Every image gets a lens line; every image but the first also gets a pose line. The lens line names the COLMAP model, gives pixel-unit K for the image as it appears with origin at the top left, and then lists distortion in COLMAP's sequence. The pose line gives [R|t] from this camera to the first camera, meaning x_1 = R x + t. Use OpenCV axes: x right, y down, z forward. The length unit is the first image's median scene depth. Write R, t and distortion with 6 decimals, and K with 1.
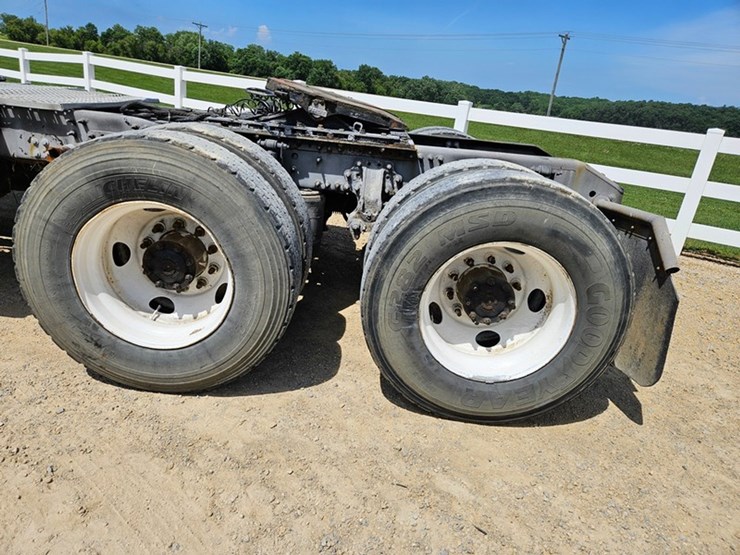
lens RADIAL K [[492.7, 0, 365.6], [0, 492.7, 269.4], [0, 0, 1]] dist [0.072953, -0.057770]
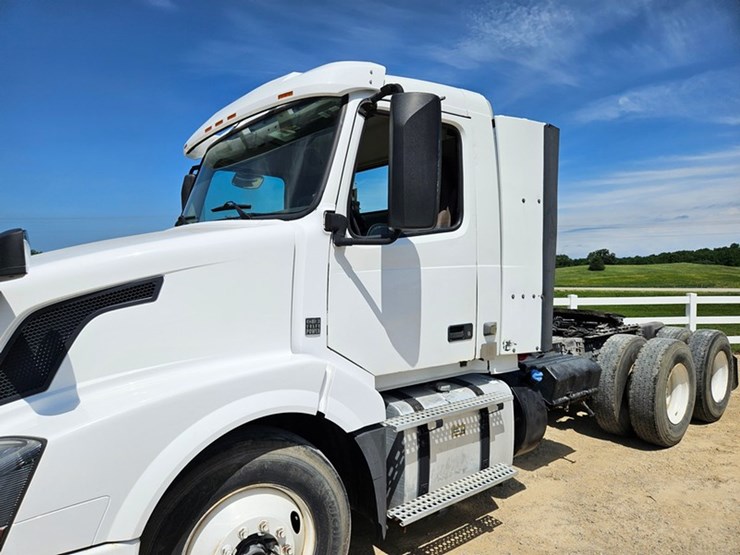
lens RADIAL K [[497.4, 0, 357.7], [0, 497.4, 280.0], [0, 0, 1]] dist [0.048021, -0.035415]
pose [[0.762090, -0.116946, 0.636822, -2.479656], [0.294325, 0.938630, -0.179850, -0.416769], [-0.576708, 0.324494, 0.749741, -0.158451]]
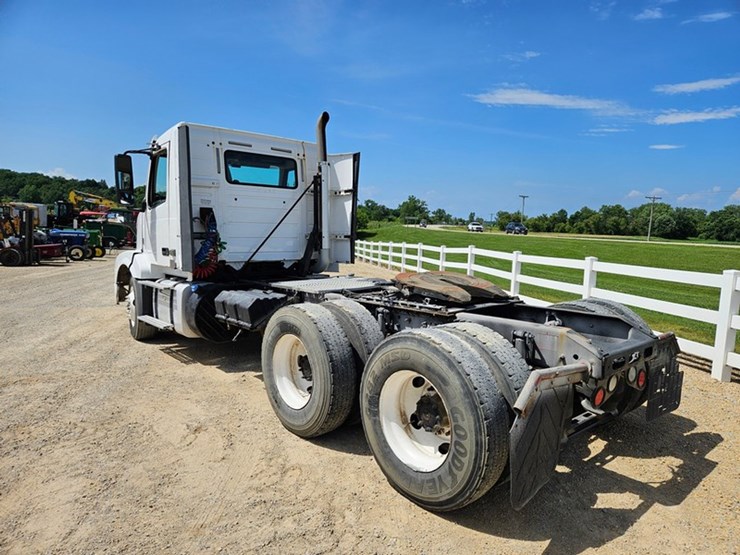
lens RADIAL K [[492.7, 0, 375.6], [0, 492.7, 283.6], [0, 0, 1]] dist [0.072953, -0.057770]
pose [[0.675505, -0.021119, -0.737053, 1.020482], [-0.196089, 0.958450, -0.207178, 0.020583], [0.710804, 0.284478, 0.643297, -0.152404]]
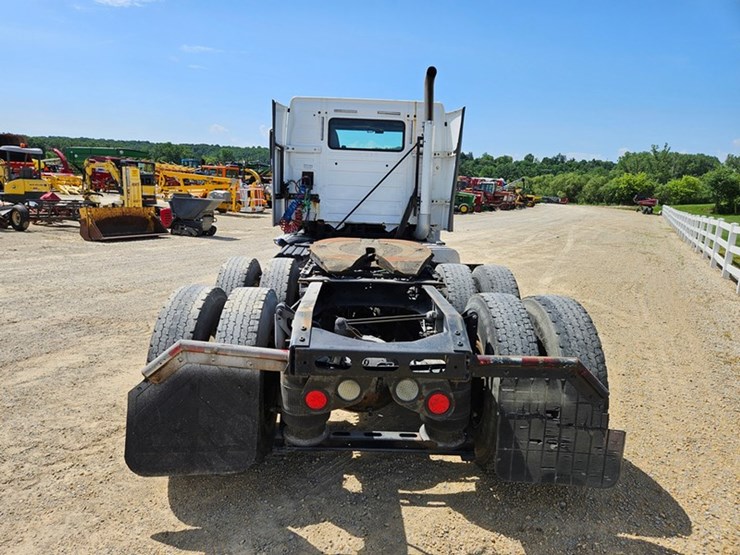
lens RADIAL K [[492.7, 0, 367.2], [0, 492.7, 273.8], [0, 0, 1]] dist [0.072953, -0.057770]
pose [[0.031180, 0.058419, -0.997805, 1.444405], [-0.372653, 0.926991, 0.042628, -0.393255], [0.927447, 0.370506, 0.050674, 1.090863]]
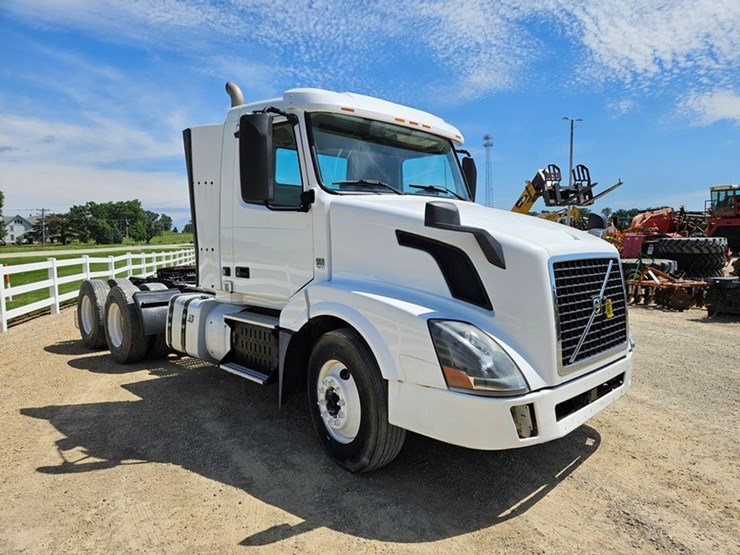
lens RADIAL K [[492.7, 0, 365.7], [0, 492.7, 269.1], [0, 0, 1]] dist [0.072953, -0.057770]
pose [[-0.711717, -0.140247, 0.688324, -3.051763], [0.172379, 0.915039, 0.364678, -1.342332], [-0.680988, 0.378200, -0.627073, 2.333151]]
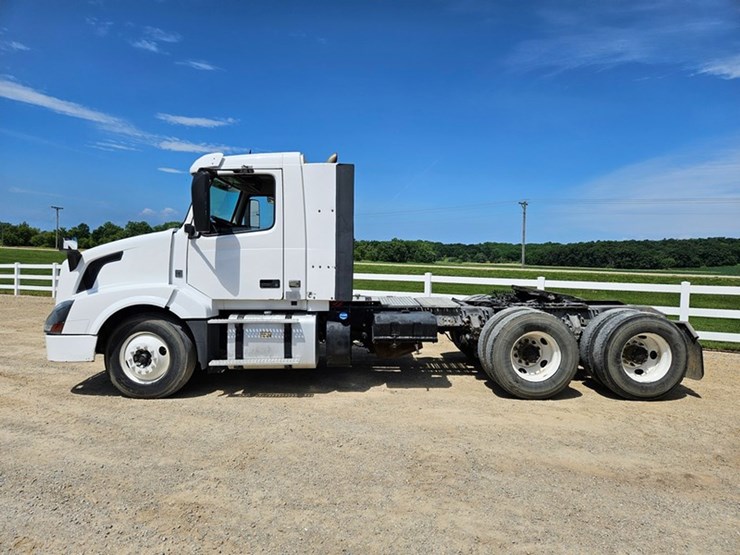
lens RADIAL K [[492.7, 0, 368.9], [0, 492.7, 269.8], [0, 0, 1]] dist [0.072953, -0.057770]
pose [[0.993376, -0.097478, 0.060845, -1.196084], [0.111456, 0.946197, -0.303792, 0.249056], [-0.027959, 0.308561, 0.950794, -1.567546]]
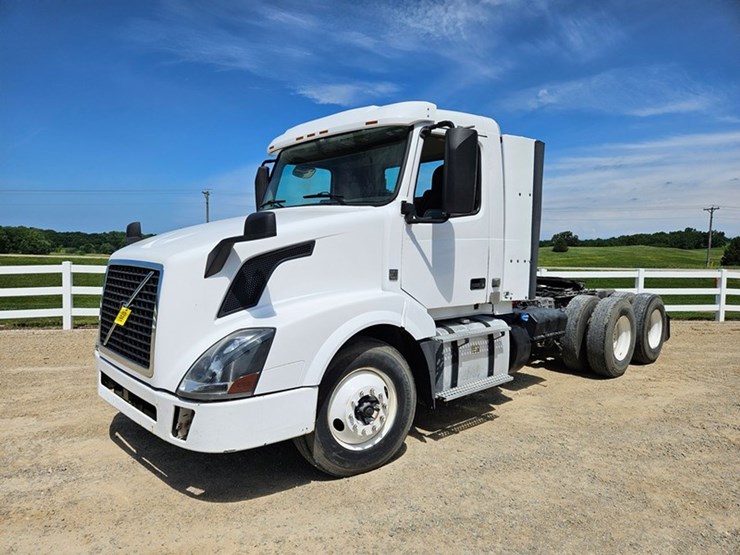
lens RADIAL K [[492.7, 0, 362.0], [0, 492.7, 277.4], [0, 0, 1]] dist [0.072953, -0.057770]
pose [[0.719575, -0.133726, 0.681417, -3.051986], [0.294270, 0.947539, -0.124797, -0.362920], [-0.628981, 0.290321, 0.721177, -0.385484]]
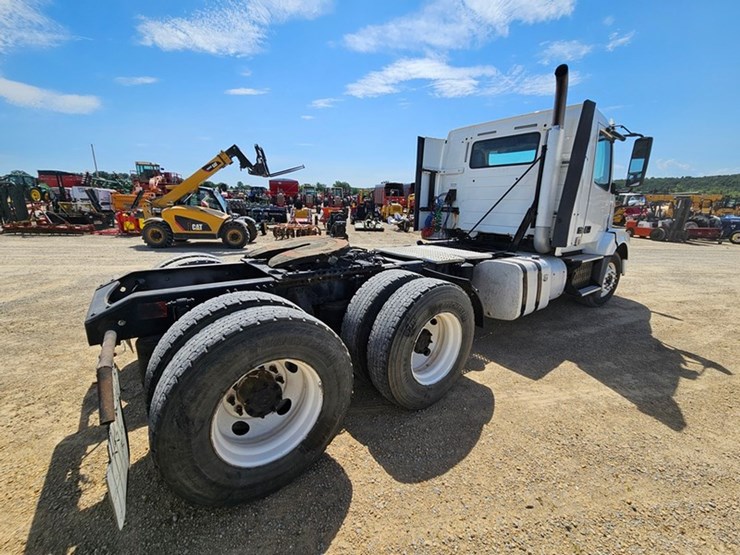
lens RADIAL K [[302.0, 0, 367.6], [0, 302.0, 275.8], [0, 0, 1]] dist [-0.001925, -0.000243]
pose [[-0.770247, 0.021606, -0.637380, 0.465387], [-0.316448, 0.854763, 0.411389, -0.836826], [0.553697, 0.518568, -0.651542, 2.054162]]
